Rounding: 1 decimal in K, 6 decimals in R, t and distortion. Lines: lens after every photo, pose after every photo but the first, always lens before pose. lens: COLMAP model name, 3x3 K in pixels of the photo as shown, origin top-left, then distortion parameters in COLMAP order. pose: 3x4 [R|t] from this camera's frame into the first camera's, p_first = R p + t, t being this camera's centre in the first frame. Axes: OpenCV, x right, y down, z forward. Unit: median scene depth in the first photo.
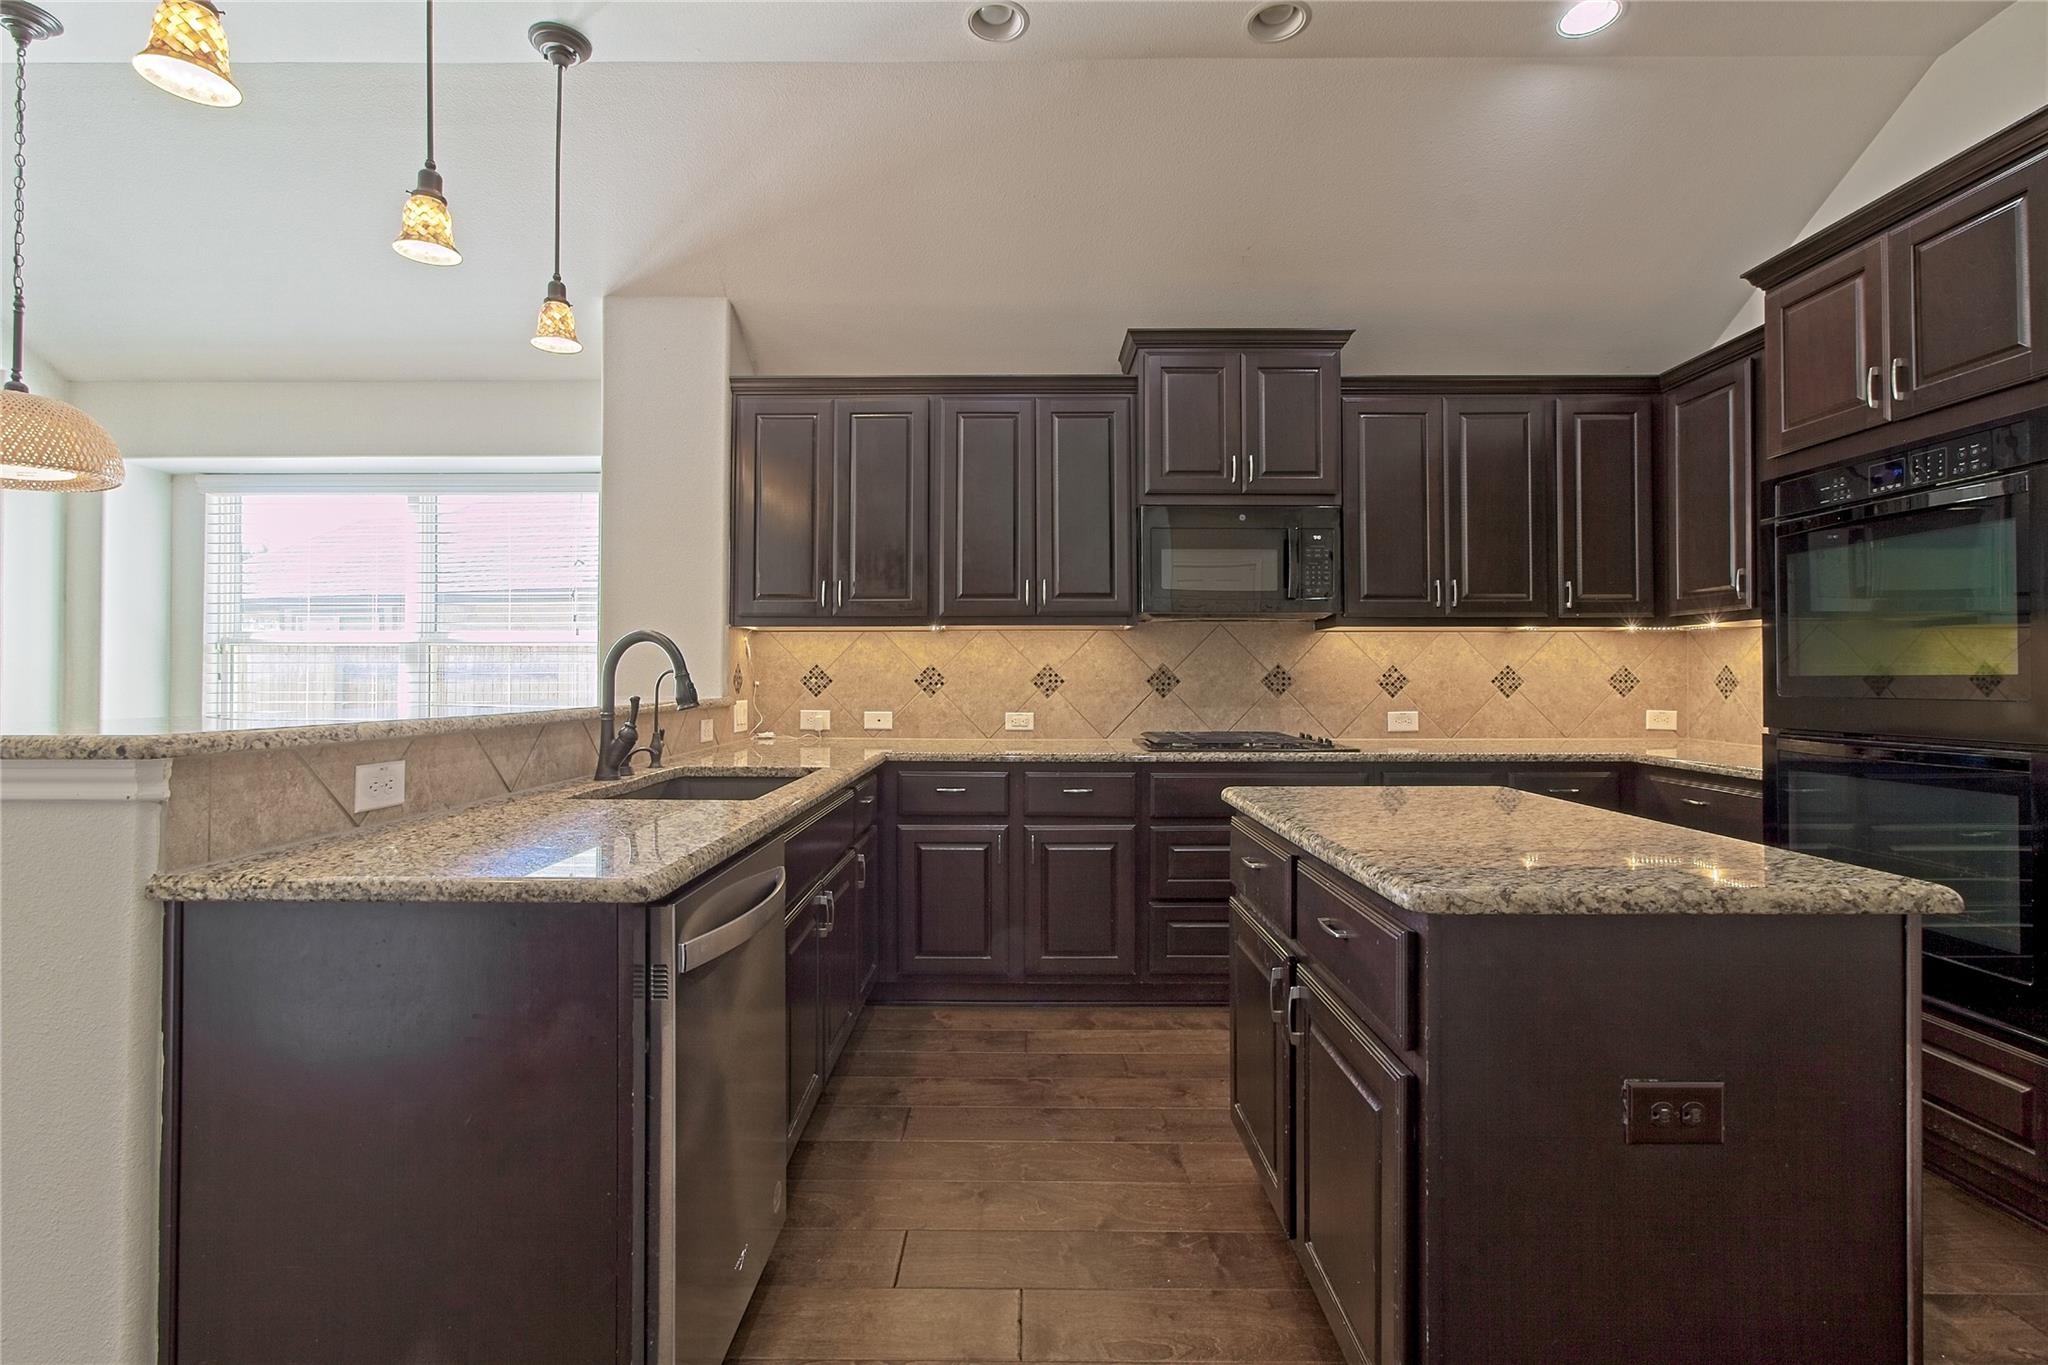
lens RADIAL K [[940.6, 0, 1013.3], [0, 940.6, 662.8], [0, 0, 1]] dist [-0.004574, 0.000604]
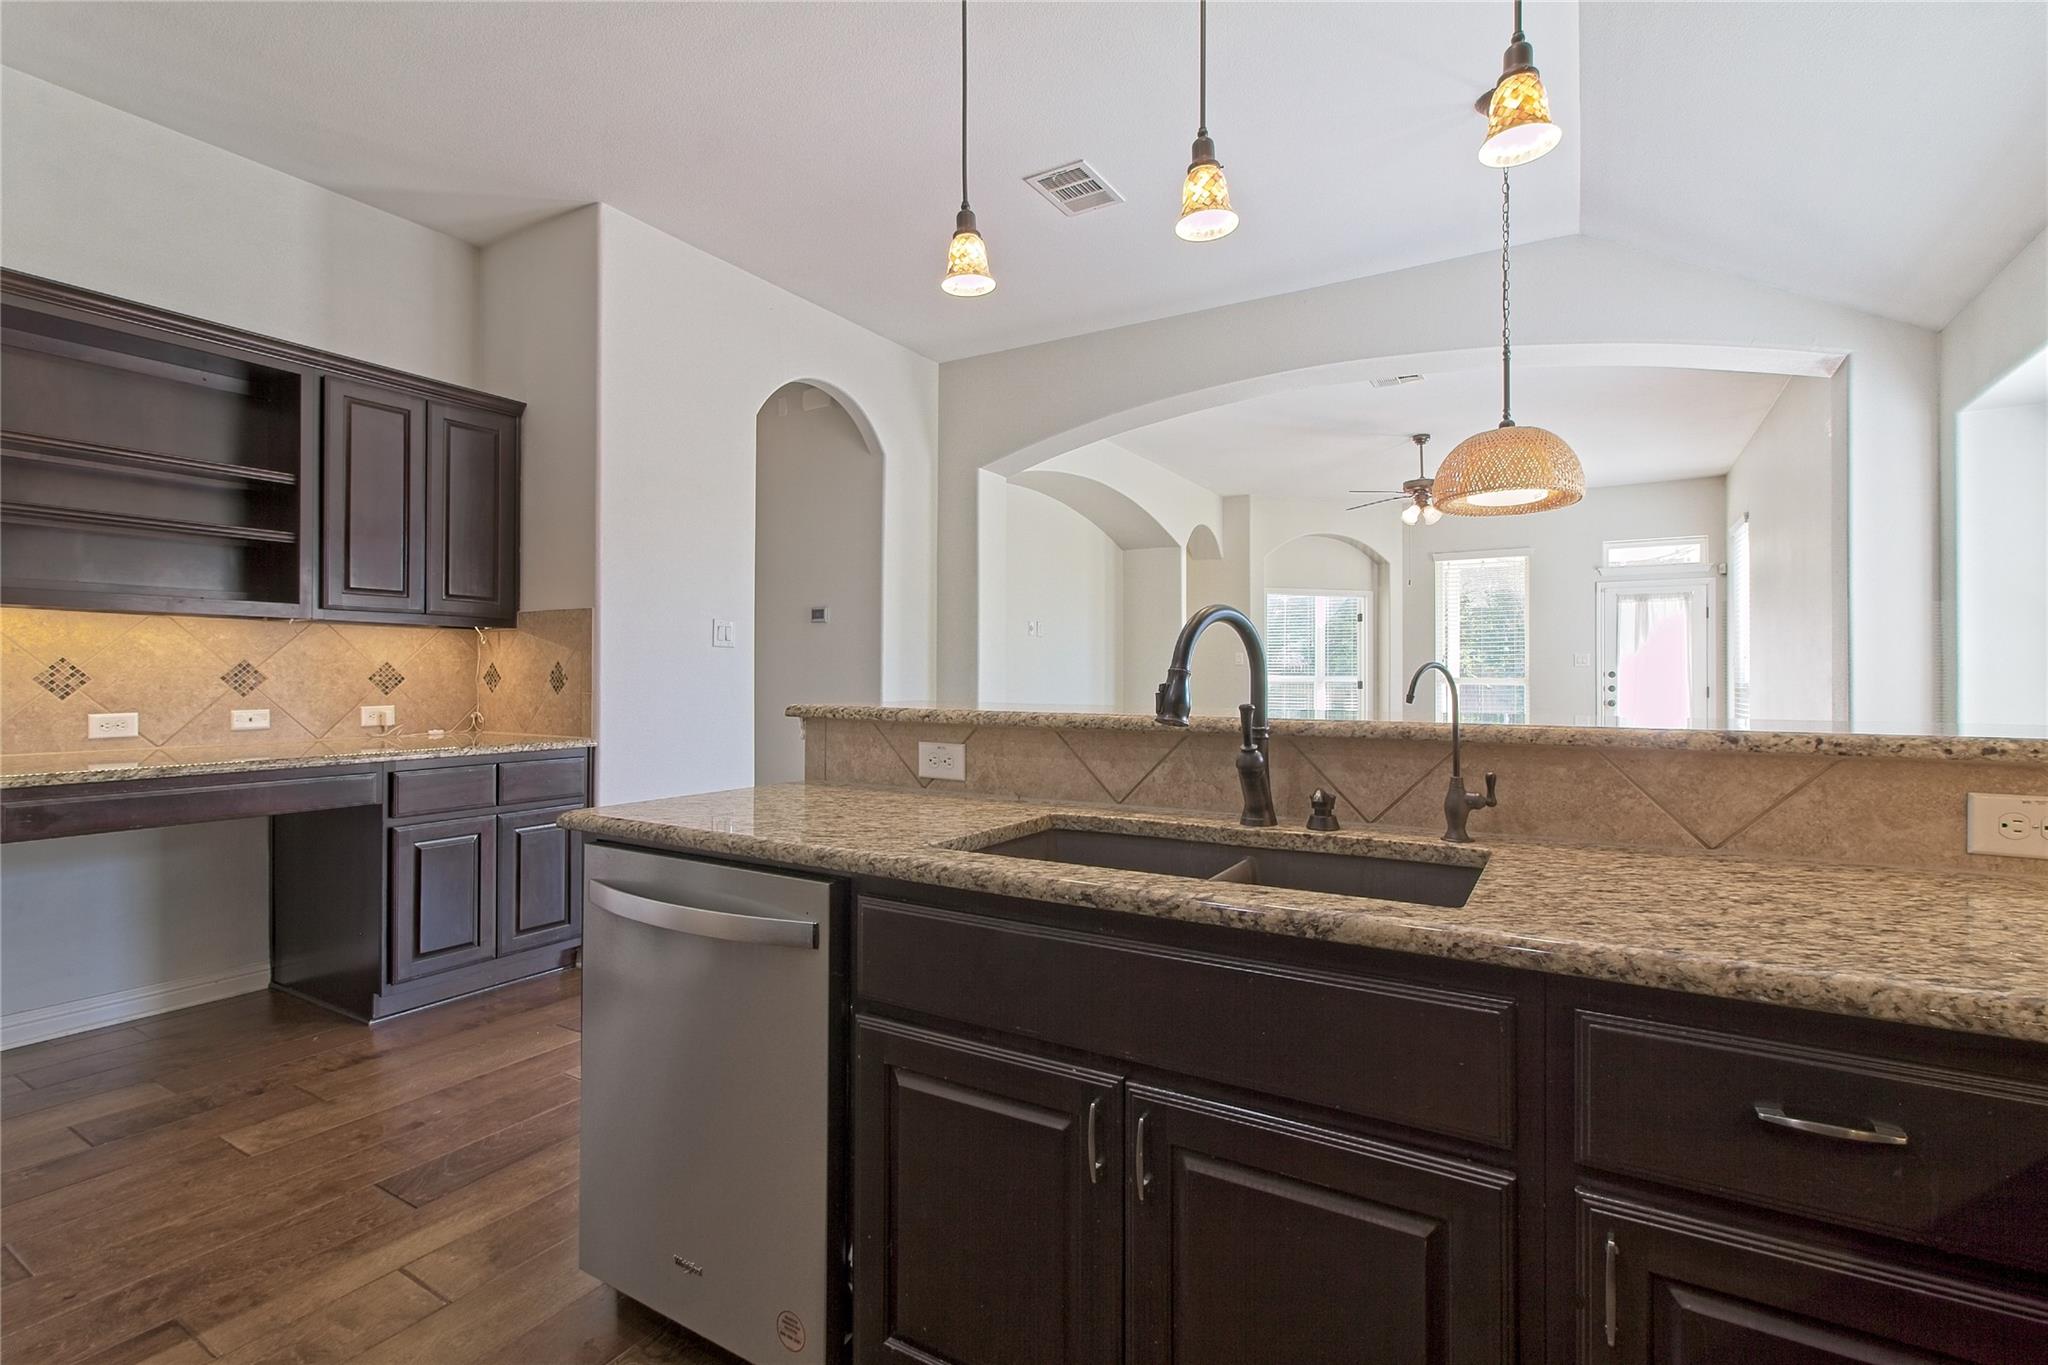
lens RADIAL K [[945.0, 0, 1025.9], [0, 945.0, 671.1], [0, 0, 1]] dist [-0.004050, 0.000063]
pose [[-0.506295, -0.006041, -0.862339, 0.157232], [0.009245, 0.999880, -0.012432, 0.011277], [0.862311, -0.014267, -0.506178, 0.741381]]
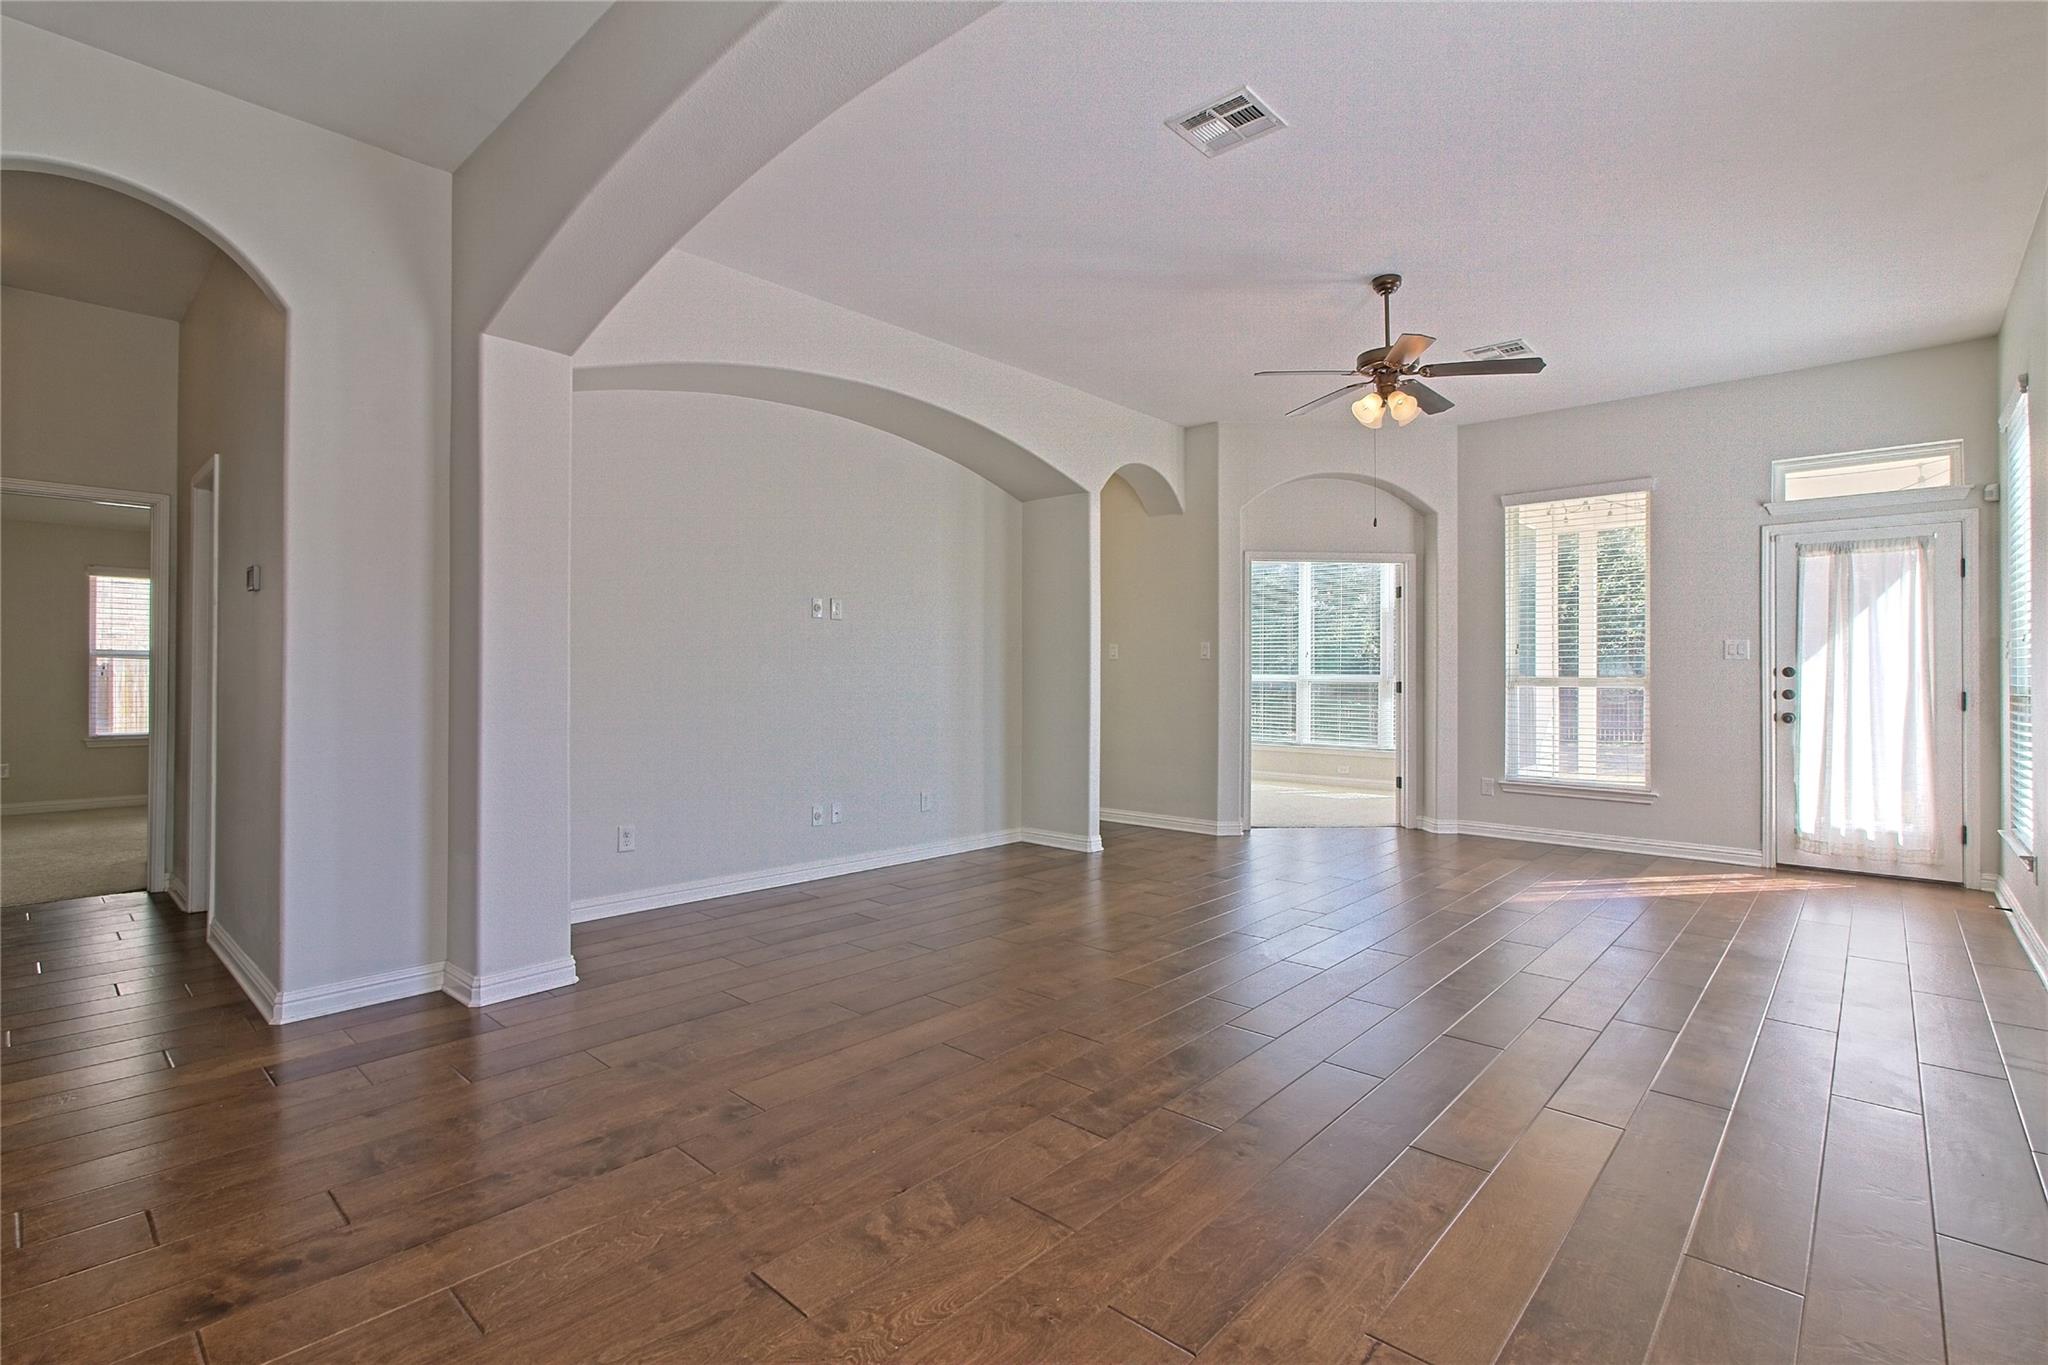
lens RADIAL K [[945.0, 0, 1025.9], [0, 945.0, 671.1], [0, 0, 1]] dist [-0.004050, 0.000063]
pose [[-0.665126, -0.004616, -0.746717, -0.743047], [0.009136, 0.999856, -0.014318, 0.012511], [0.746675, -0.016345, -0.664988, 0.904135]]
